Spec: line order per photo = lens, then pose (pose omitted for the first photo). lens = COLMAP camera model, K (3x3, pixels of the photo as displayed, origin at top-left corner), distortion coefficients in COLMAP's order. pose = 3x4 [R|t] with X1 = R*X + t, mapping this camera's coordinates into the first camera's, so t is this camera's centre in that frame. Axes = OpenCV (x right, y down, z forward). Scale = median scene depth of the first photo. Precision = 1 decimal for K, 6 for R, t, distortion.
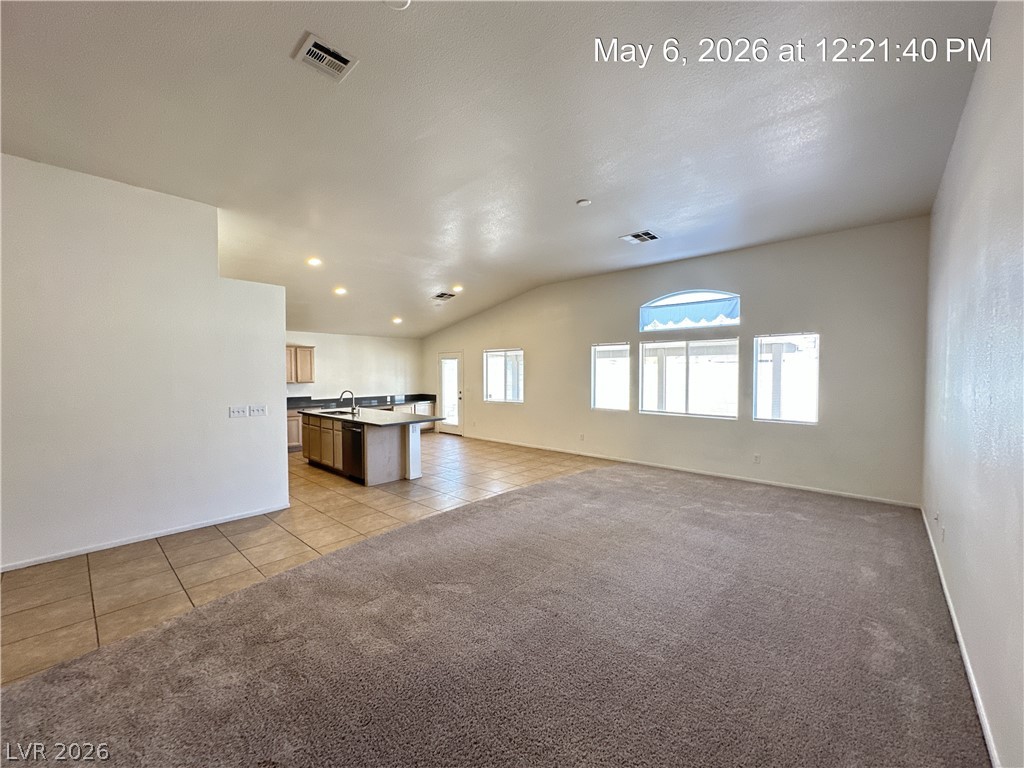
lens RADIAL K [[409.1, 0, 512.5], [0, 409.1, 384.5], [0, 0, 1]] dist [-0.001614, 0.000841]
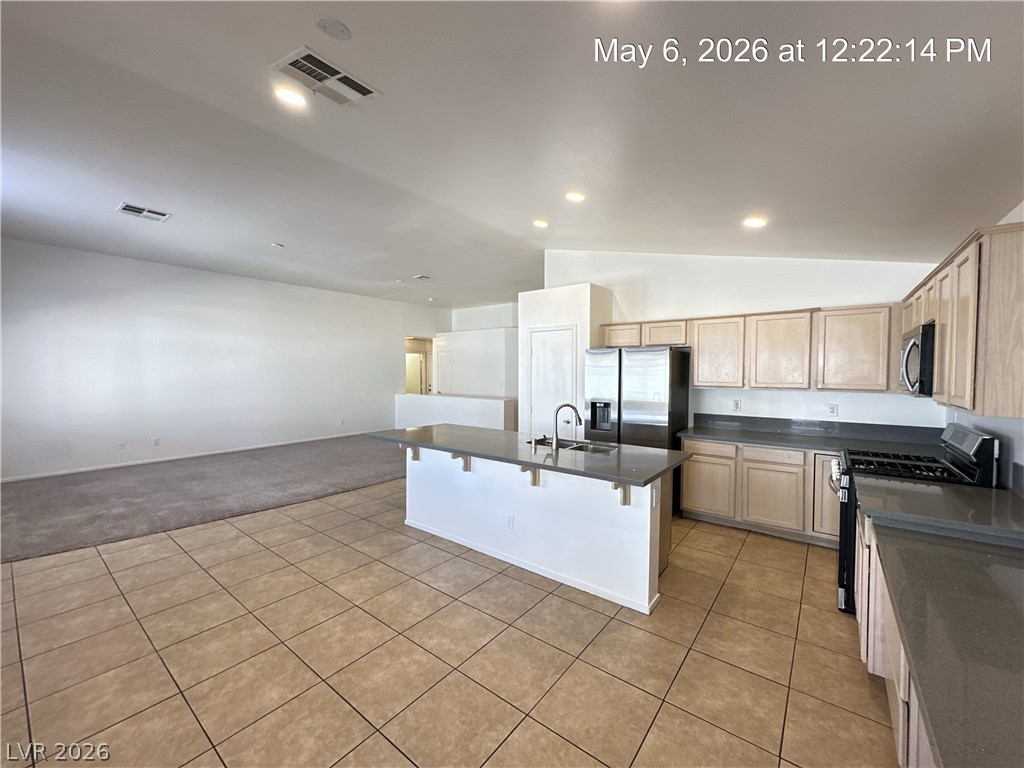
lens RADIAL K [[409.1, 0, 511.6], [0, 409.1, 386.0], [0, 0, 1]] dist [-0.001614, 0.000841]
pose [[-0.997183, 0.003925, -0.074901, -0.314196], [-0.001287, 0.997587, 0.069410, -0.039986], [0.074993, 0.069310, -0.994772, 1.509826]]
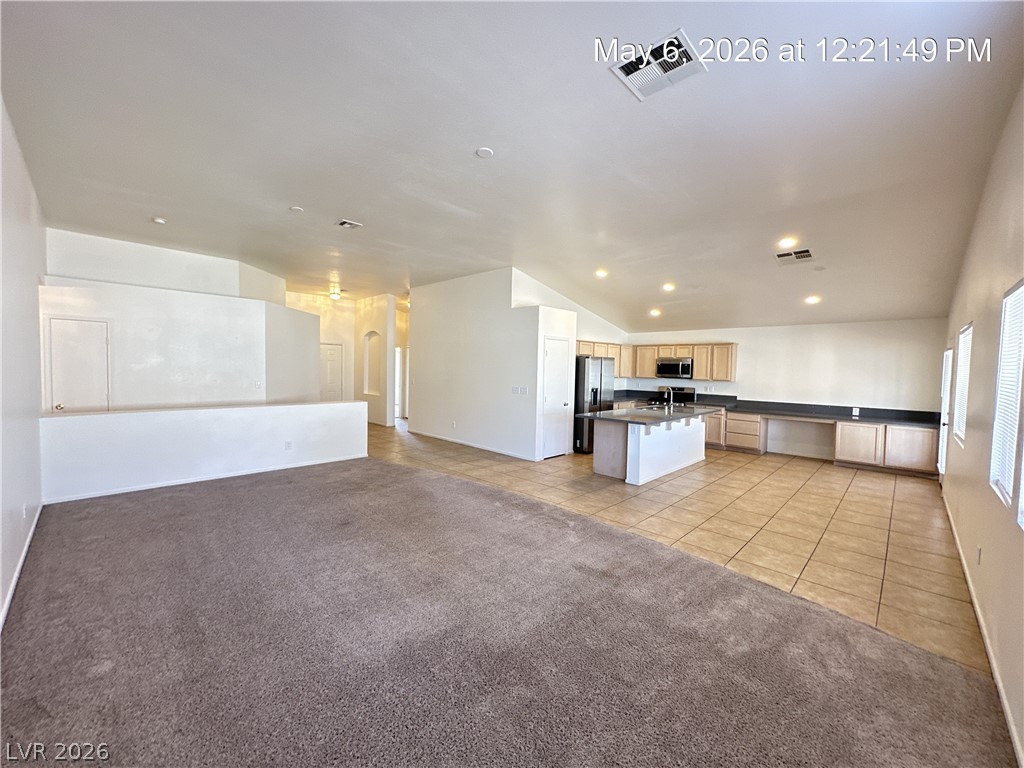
lens RADIAL K [[409.1, 0, 511.5], [0, 409.1, 387.5], [0, 0, 1]] dist [-0.001614, 0.000841]
pose [[-0.032534, 0.053114, -0.998058, 0.606571], [-0.052259, 0.997131, 0.054769, -0.019961], [0.998103, 0.053940, -0.029665, 0.670947]]
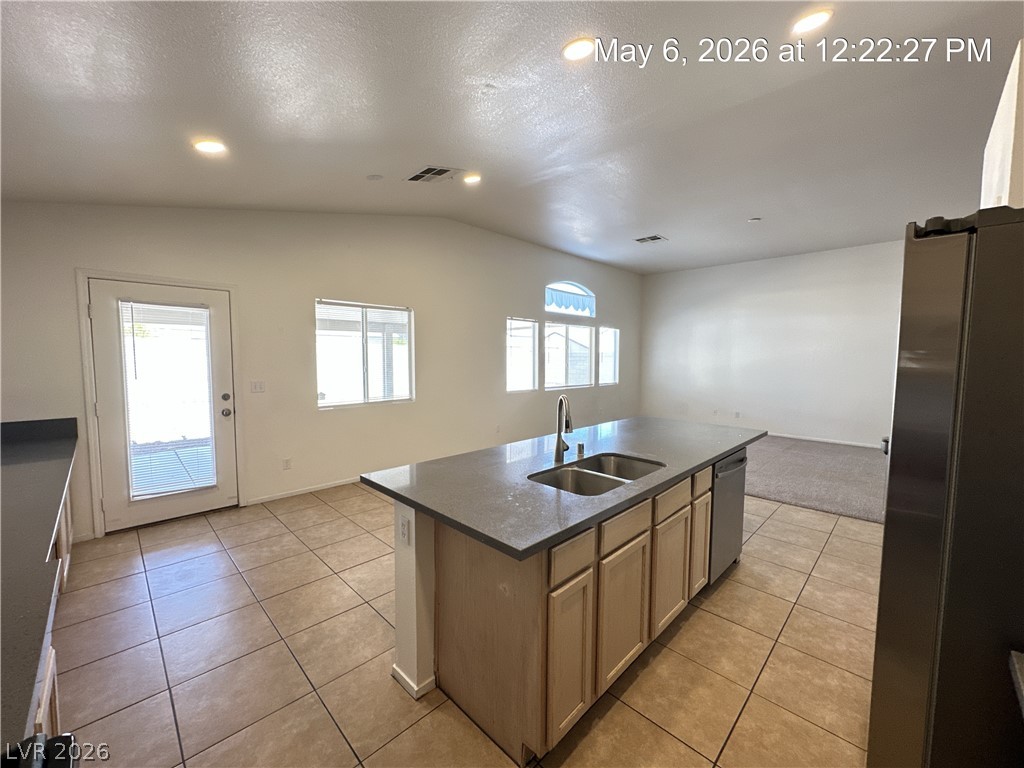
lens RADIAL K [[409.1, 0, 511.8], [0, 409.1, 382.9], [0, 0, 1]] dist [-0.001614, 0.000841]
pose [[0.044734, -0.063569, 0.996974, -0.734184], [0.026914, 0.997688, 0.062407, -0.016253], [-0.998636, 0.024041, 0.046341, 1.054968]]
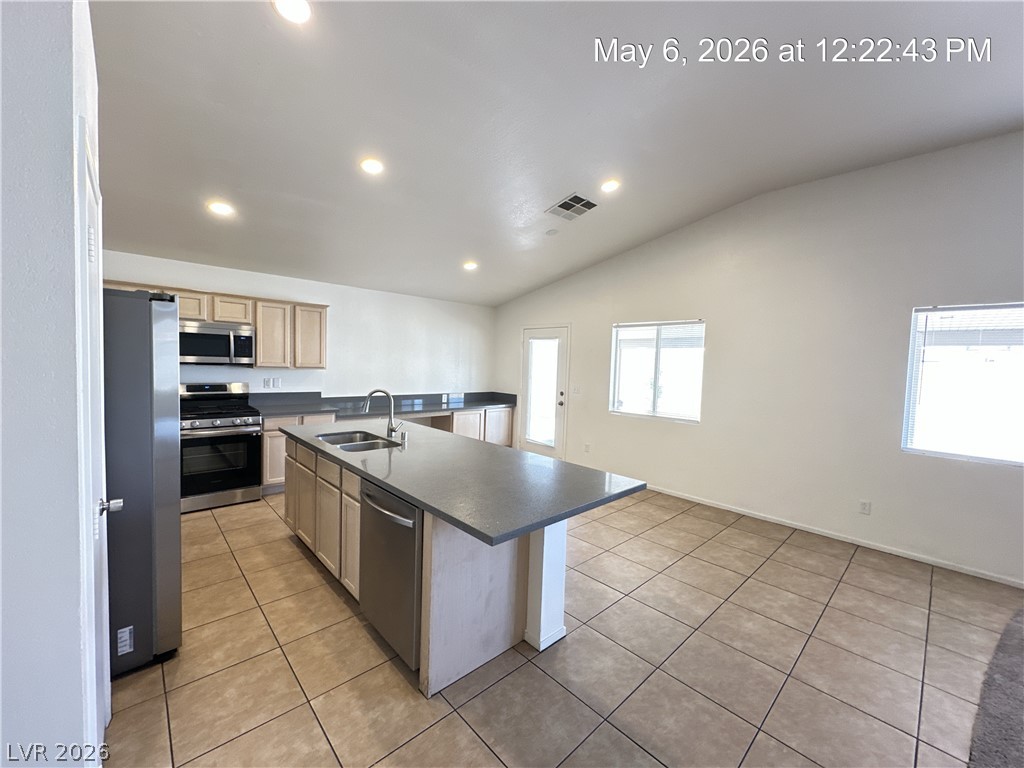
lens RADIAL K [[409.1, 0, 513.2], [0, 409.1, 383.5], [0, 0, 1]] dist [-0.001614, 0.000841]
pose [[0.996307, 0.041400, -0.075220, -0.227825], [-0.040076, 0.999016, 0.019024, -0.006966], [0.075933, -0.015939, 0.996986, 0.572429]]
